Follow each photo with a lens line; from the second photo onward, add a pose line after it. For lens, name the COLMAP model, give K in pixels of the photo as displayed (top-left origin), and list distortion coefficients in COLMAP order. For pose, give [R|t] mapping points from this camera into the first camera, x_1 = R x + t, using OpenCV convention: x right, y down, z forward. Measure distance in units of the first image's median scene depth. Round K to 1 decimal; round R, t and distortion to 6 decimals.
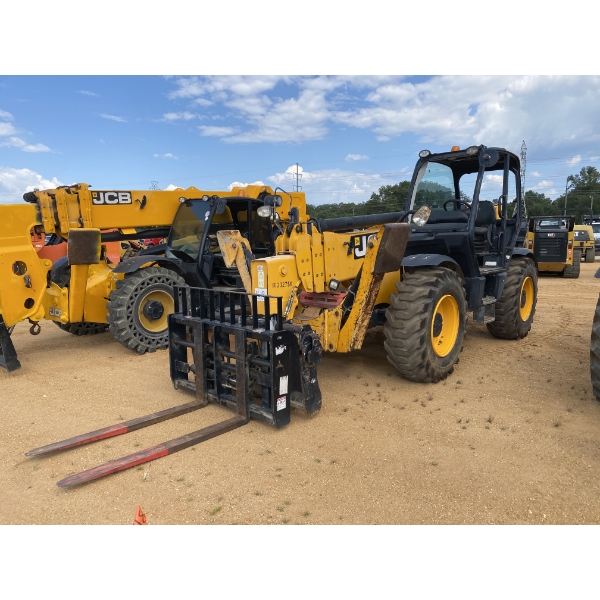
lens RADIAL K [[469.2, 0, 301.2], [0, 469.2, 301.2], [0, 0, 1]] dist [0.011016, -0.034195]
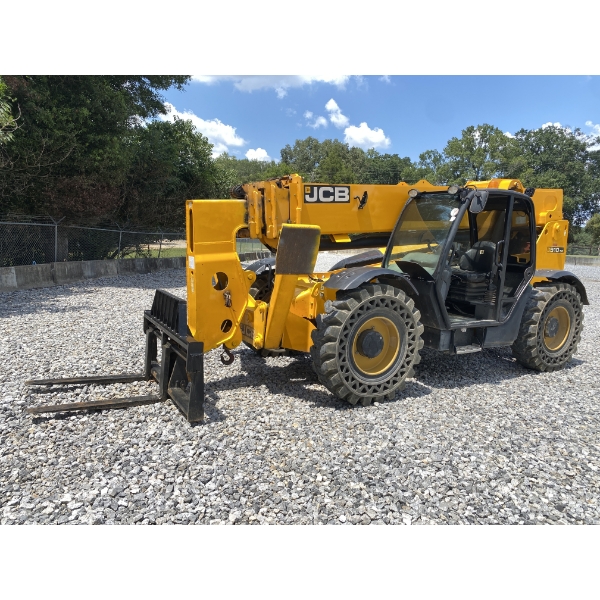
lens RADIAL K [[469.2, 0, 301.4], [0, 469.2, 298.7], [0, 0, 1]] dist [0.011016, -0.034195]
pose [[0.916914, 0.061506, -0.394316, -0.127116], [-0.070397, 0.997486, -0.008107, -0.036053], [0.392826, 0.035192, 0.918939, 0.277218]]
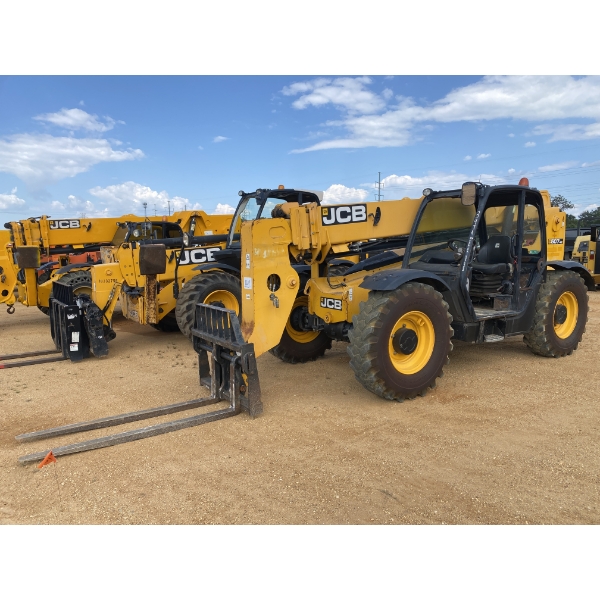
lens RADIAL K [[469.2, 0, 298.6], [0, 469.2, 299.1], [0, 0, 1]] dist [0.011016, -0.034195]
pose [[0.979083, 0.022607, -0.202200, 0.691103], [-0.028052, 0.999316, -0.024105, 0.035392], [0.201517, 0.029273, 0.979048, -0.332887]]
